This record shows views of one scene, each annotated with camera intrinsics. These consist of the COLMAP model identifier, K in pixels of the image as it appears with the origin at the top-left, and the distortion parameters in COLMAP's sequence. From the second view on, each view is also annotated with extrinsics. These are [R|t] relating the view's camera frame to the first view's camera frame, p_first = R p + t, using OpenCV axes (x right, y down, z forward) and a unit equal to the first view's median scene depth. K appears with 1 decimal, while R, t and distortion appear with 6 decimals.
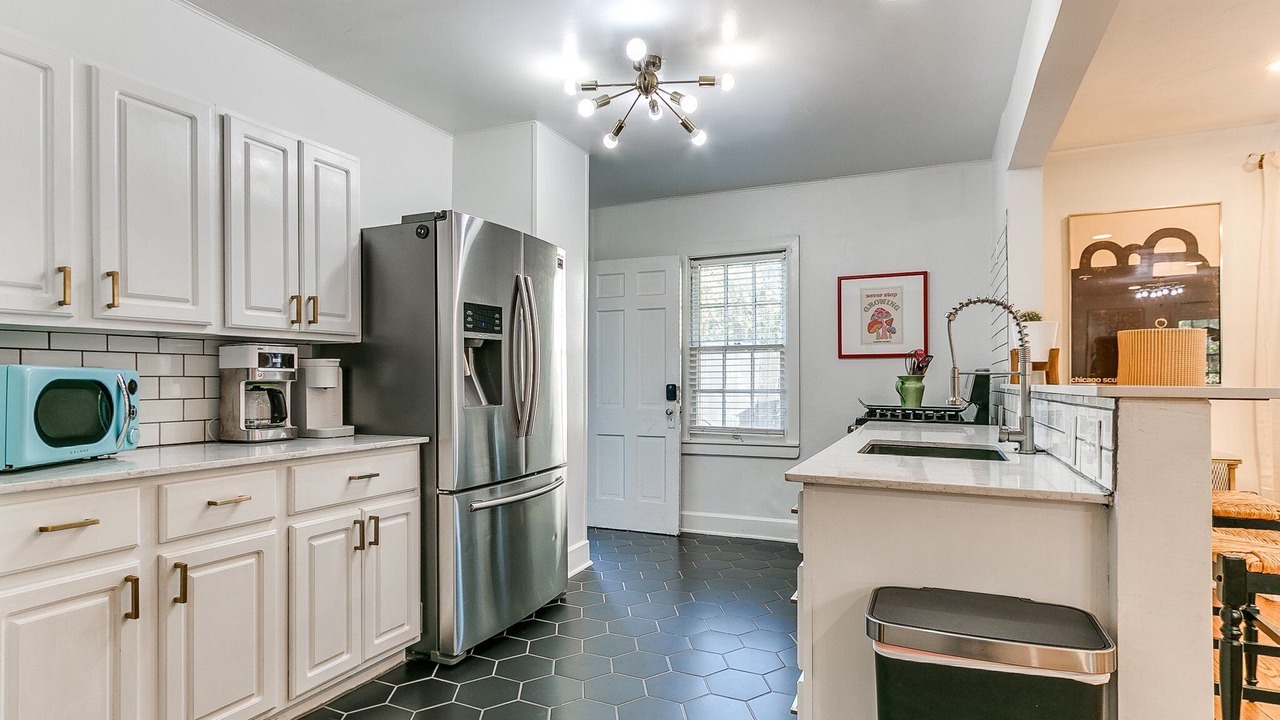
lens RADIAL K [[658.7, 0, 635.3], [0, 658.7, 373.3], [0, 0, 1]] dist [0.001278, 0.000193]
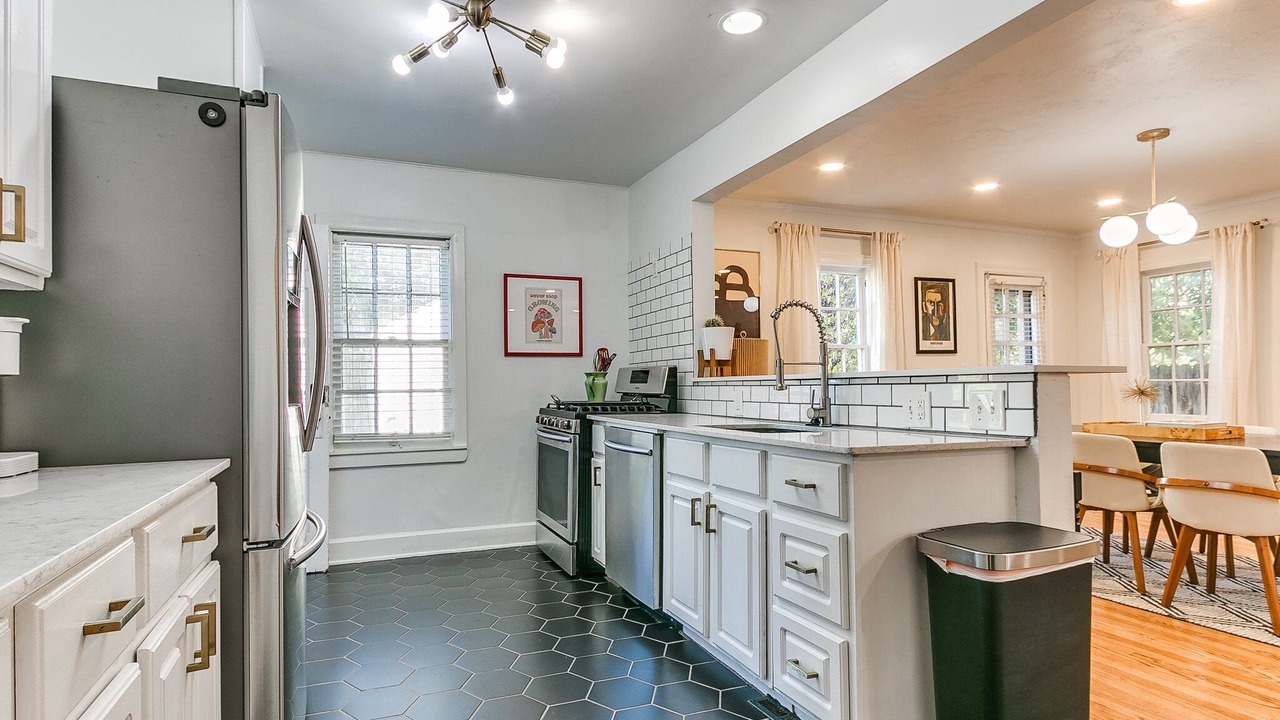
lens RADIAL K [[658.7, 0, 635.3], [0, 658.7, 373.3], [0, 0, 1]] dist [0.001278, 0.000193]
pose [[0.694063, 0.005978, 0.719890, -0.273525], [0.002401, 0.999941, -0.010618, 0.014623], [-0.719911, 0.009098, 0.694007, 0.176449]]
